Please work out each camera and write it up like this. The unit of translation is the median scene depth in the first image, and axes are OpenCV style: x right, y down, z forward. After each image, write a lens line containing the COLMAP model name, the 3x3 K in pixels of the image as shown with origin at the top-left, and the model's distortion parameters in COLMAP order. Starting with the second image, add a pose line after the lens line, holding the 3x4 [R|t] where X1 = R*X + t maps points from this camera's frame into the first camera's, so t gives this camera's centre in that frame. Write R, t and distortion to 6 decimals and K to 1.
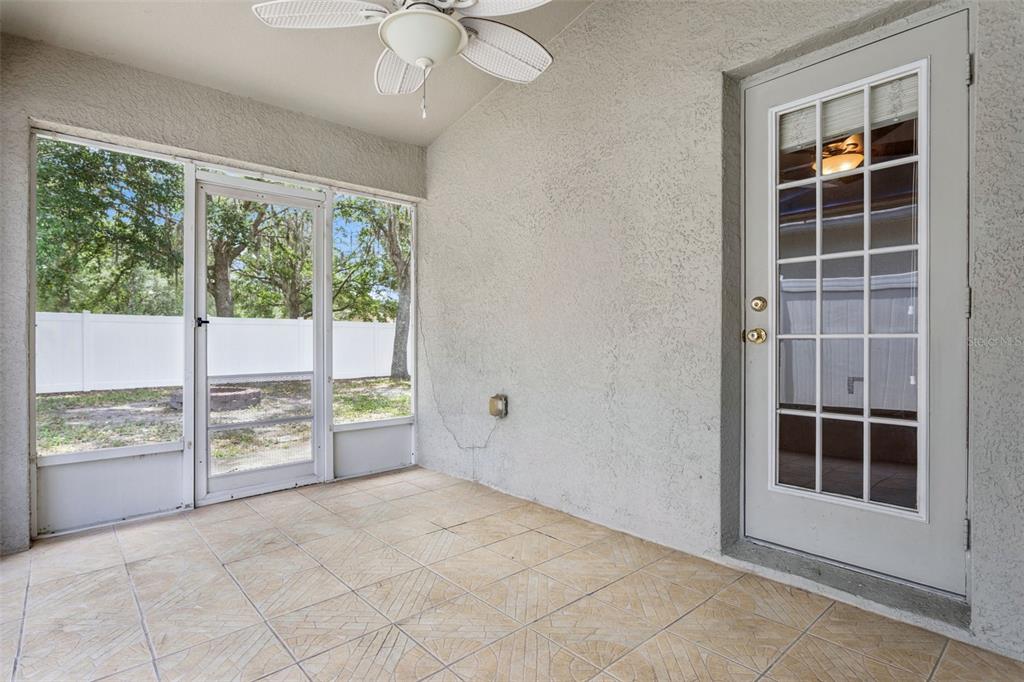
lens RADIAL K [[527.3, 0, 520.3], [0, 527.3, 339.2], [0, 0, 1]] dist [-0.000011, -0.000144]
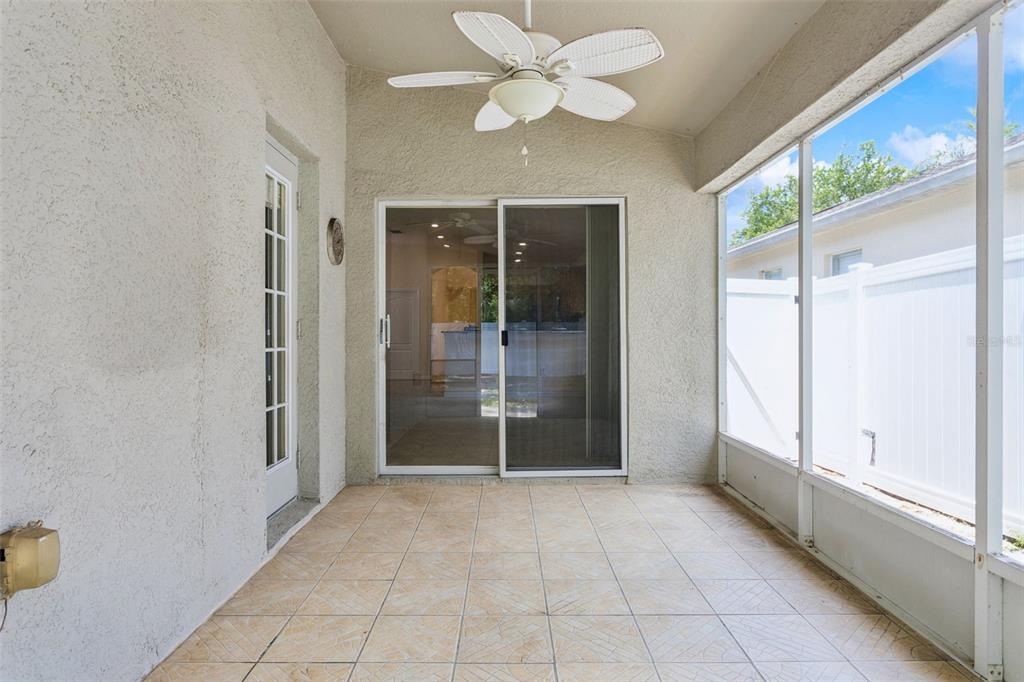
lens RADIAL K [[527.3, 0, 518.4], [0, 527.3, 340.3], [0, 0, 1]] dist [-0.000011, -0.000144]
pose [[-0.734486, 0.002873, 0.678618, -0.688246], [0.005852, 0.999981, 0.002100, -0.025587], [-0.678599, 0.005514, -0.734489, 1.349505]]
